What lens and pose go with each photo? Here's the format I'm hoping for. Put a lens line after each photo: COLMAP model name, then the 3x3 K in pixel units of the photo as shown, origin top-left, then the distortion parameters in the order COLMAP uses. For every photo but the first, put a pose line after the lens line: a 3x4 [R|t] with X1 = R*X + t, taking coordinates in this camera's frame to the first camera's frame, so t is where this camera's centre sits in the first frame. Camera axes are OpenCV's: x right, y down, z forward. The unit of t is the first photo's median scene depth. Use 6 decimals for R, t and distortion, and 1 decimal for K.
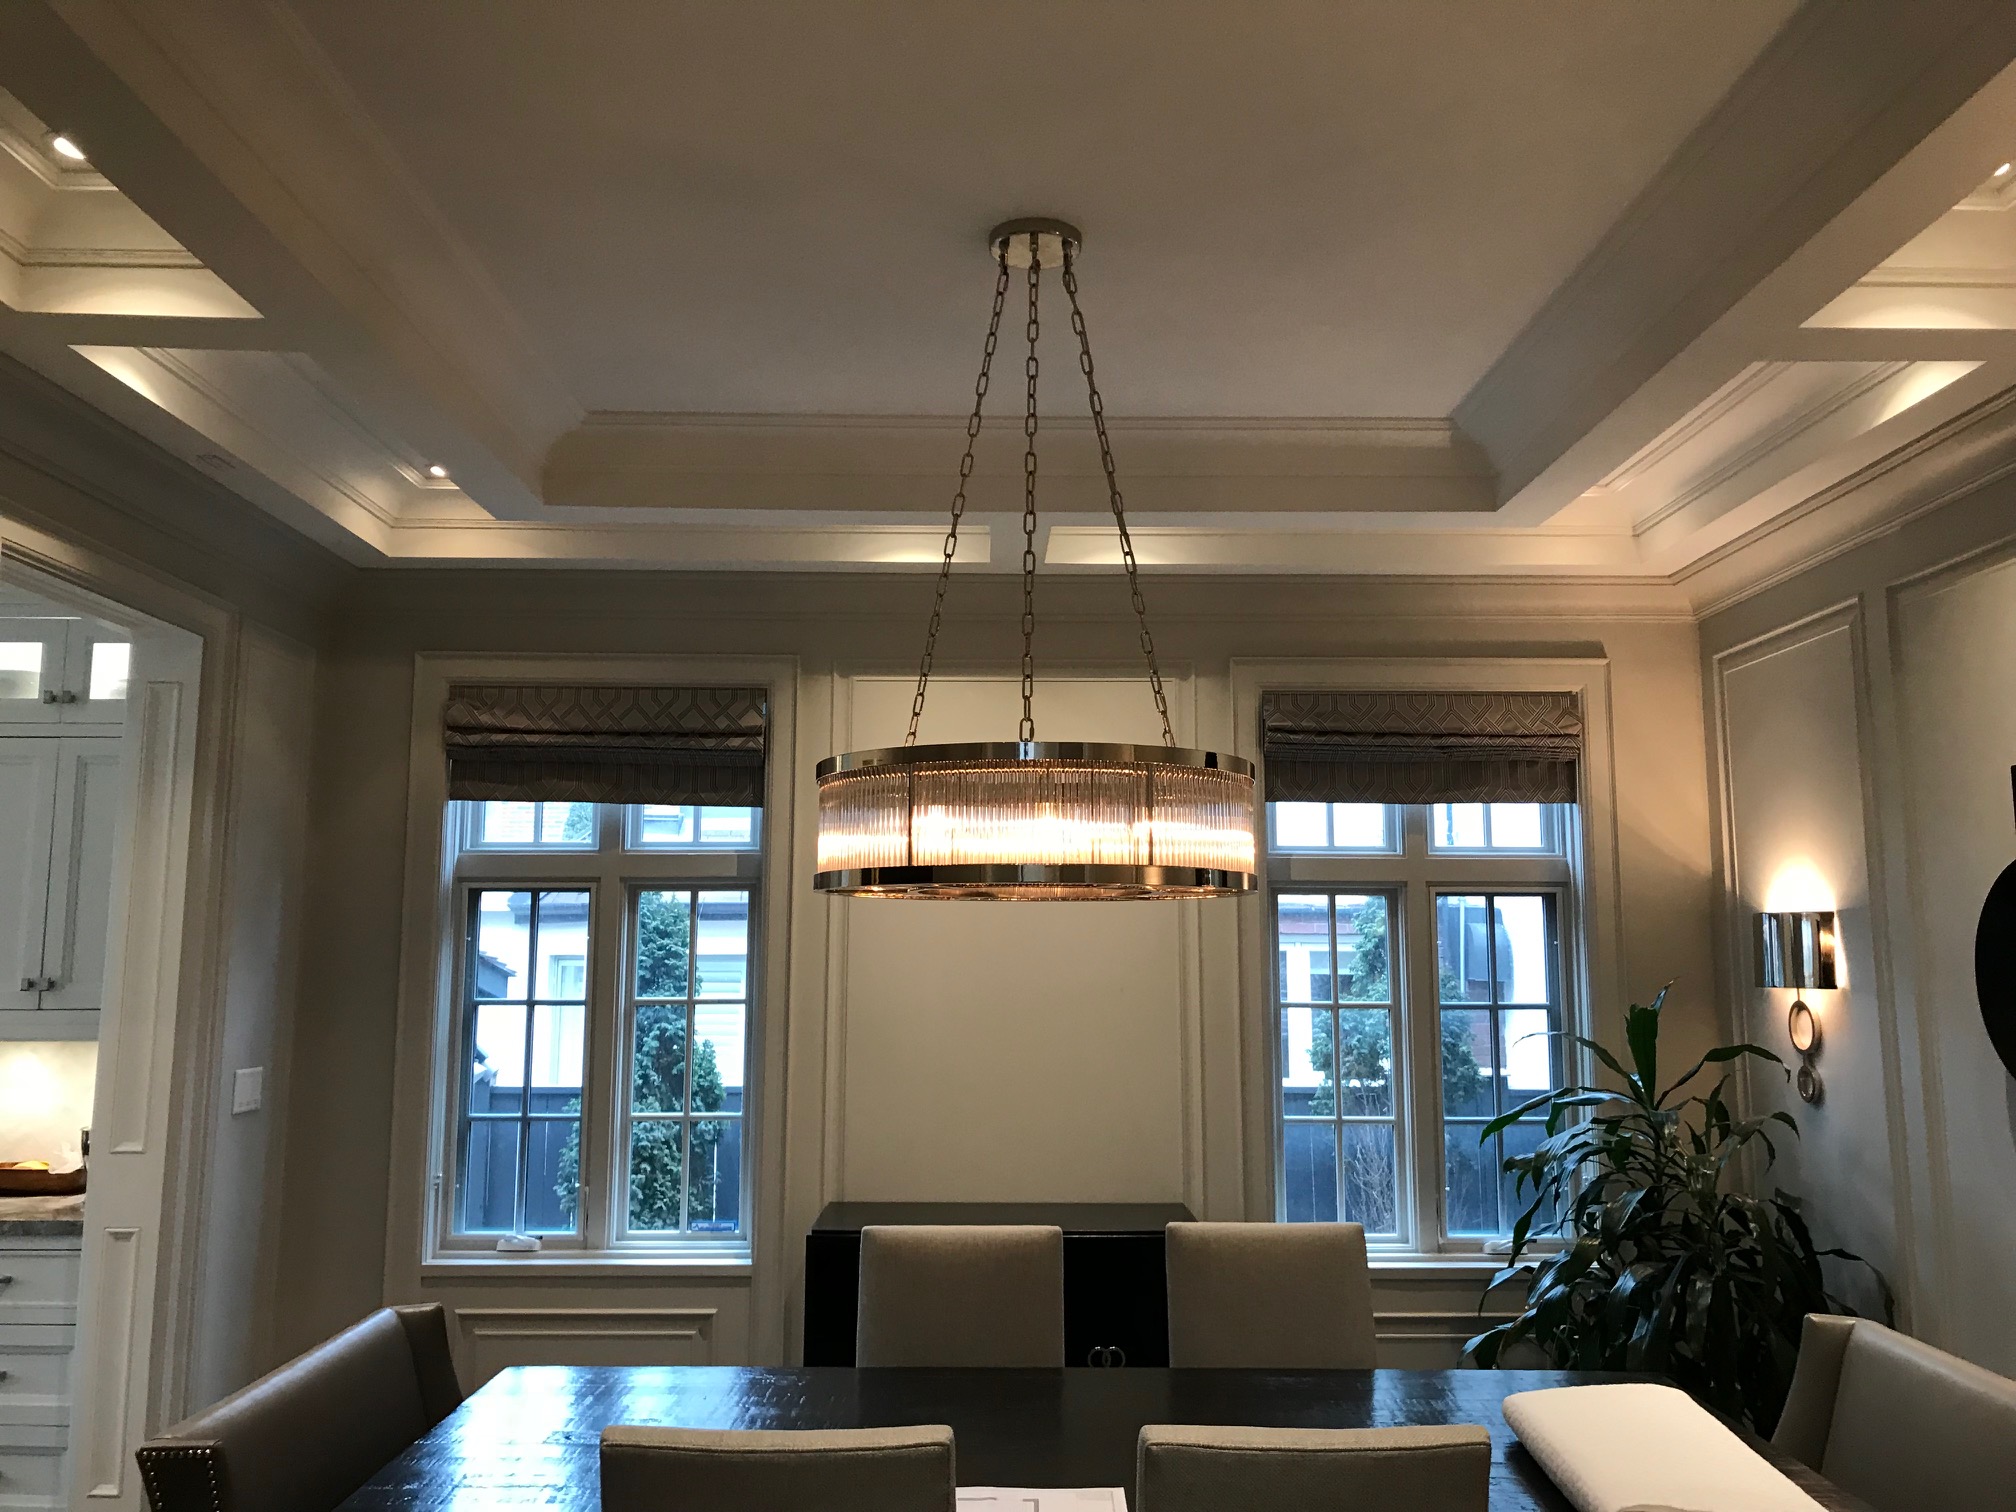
lens RADIAL K [[1631.6, 0, 1012.6], [0, 1631.6, 775.7], [0, 0, 1]] dist [0.014447, -0.009018]
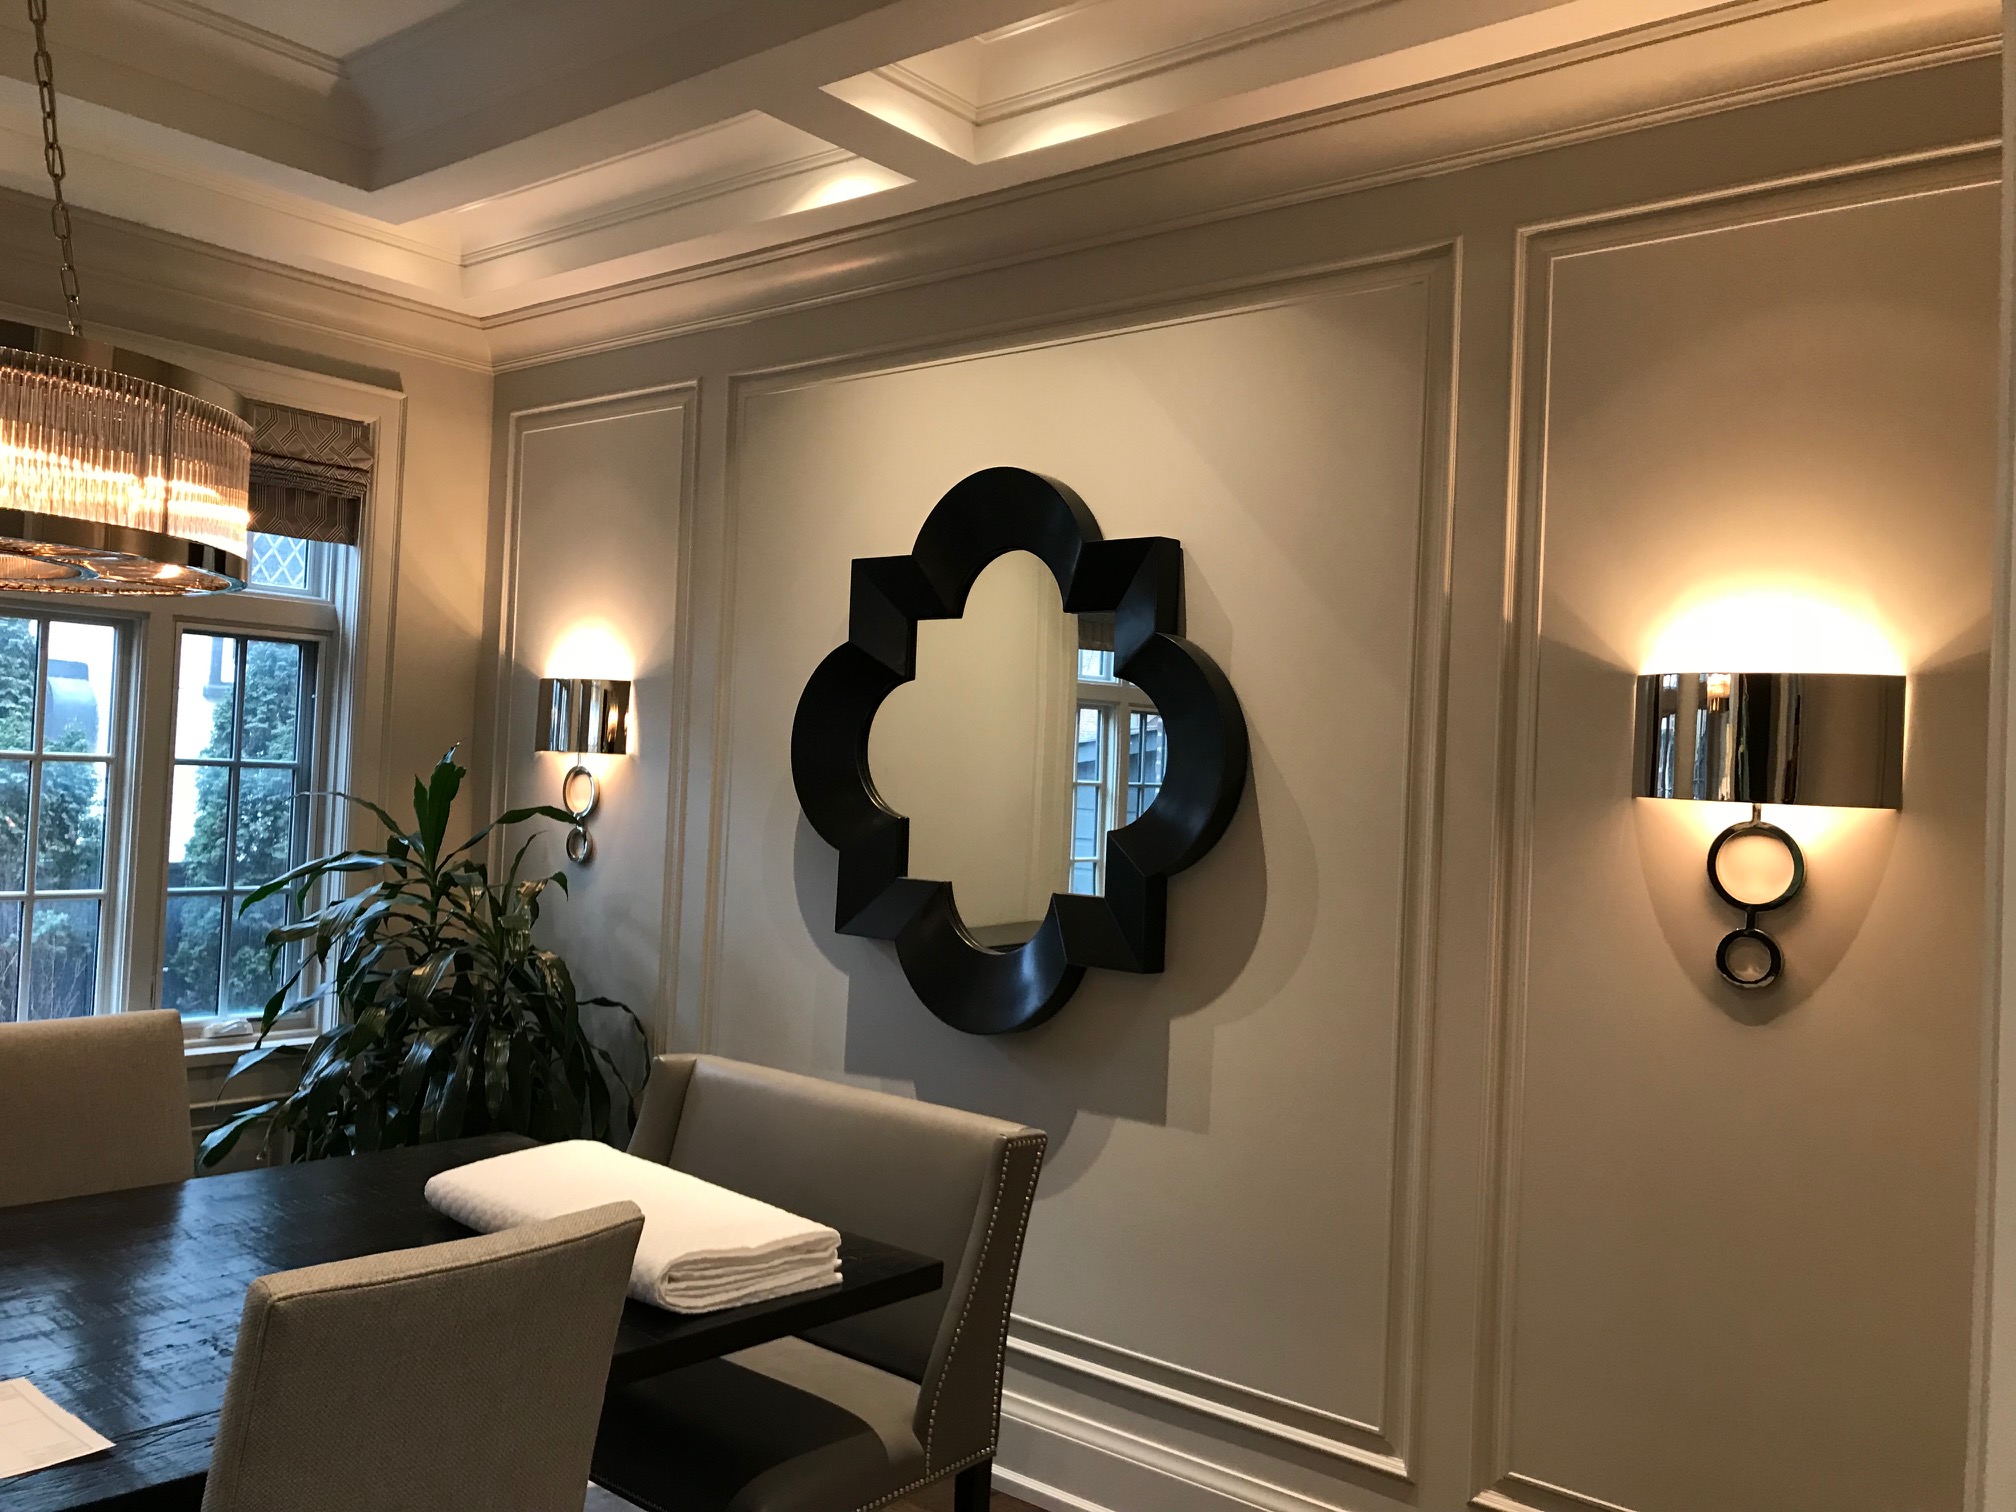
lens RADIAL K [[1631.6, 0, 1023.0], [0, 1631.6, 764.6], [0, 0, 1]] dist [0.014447, -0.009018]
pose [[0.648336, 0.032666, 0.760653, -0.122953], [-0.128025, 0.989530, 0.066626, 0.034547], [-0.750513, -0.140579, 0.645730, 0.135315]]
